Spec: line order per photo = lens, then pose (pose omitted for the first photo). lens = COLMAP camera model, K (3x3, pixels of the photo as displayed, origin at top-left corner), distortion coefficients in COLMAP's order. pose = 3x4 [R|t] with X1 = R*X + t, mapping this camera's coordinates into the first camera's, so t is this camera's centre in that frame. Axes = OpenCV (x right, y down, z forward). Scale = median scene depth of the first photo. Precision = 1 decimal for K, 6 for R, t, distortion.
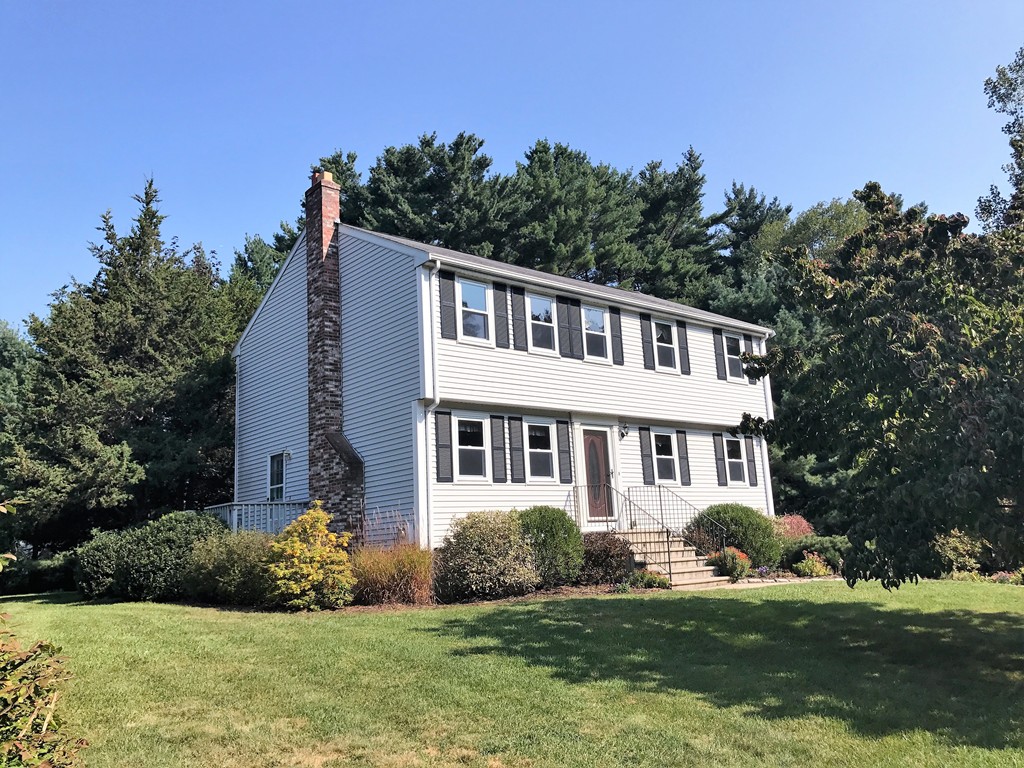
lens RADIAL K [[838.9, 0, 520.8], [0, 838.9, 385.4], [0, 0, 1]] dist [0.071280, -0.137905]
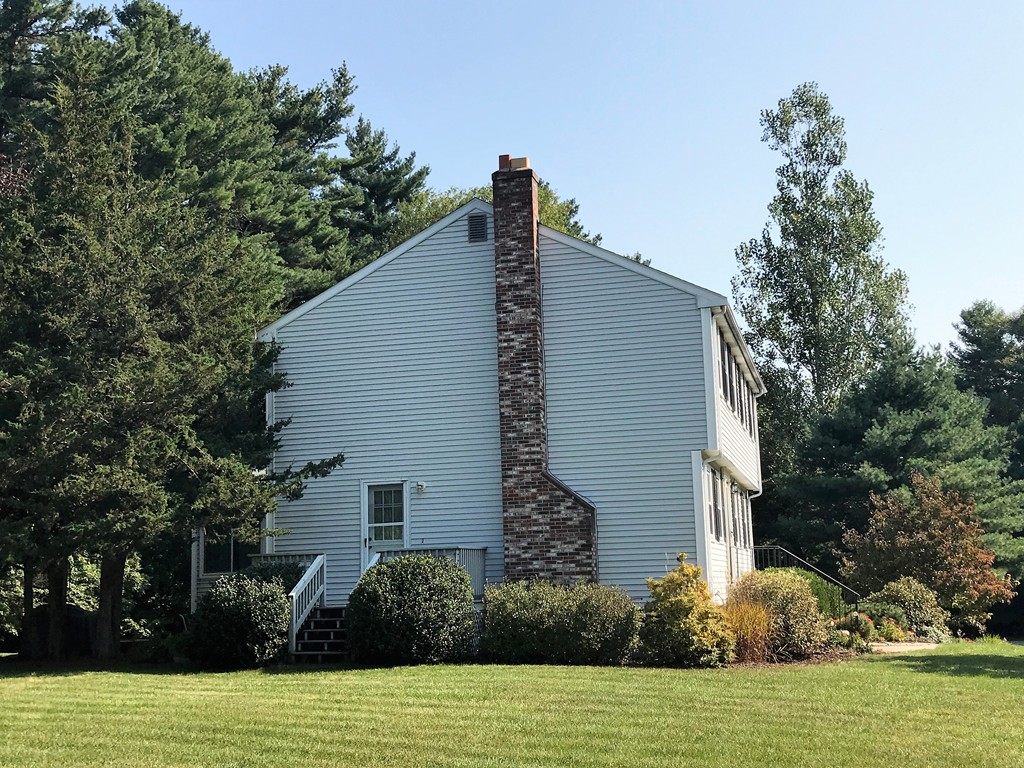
lens RADIAL K [[1291.7, 0, 512.0], [0, 1291.7, 384.0], [0, 0, 1]] dist [0.157630, -0.485486]
pose [[0.814847, 0.112132, 0.568727, -0.312118], [-0.119738, 0.992512, -0.024132, 0.001255], [-0.567175, -0.048434, 0.822172, -0.021290]]
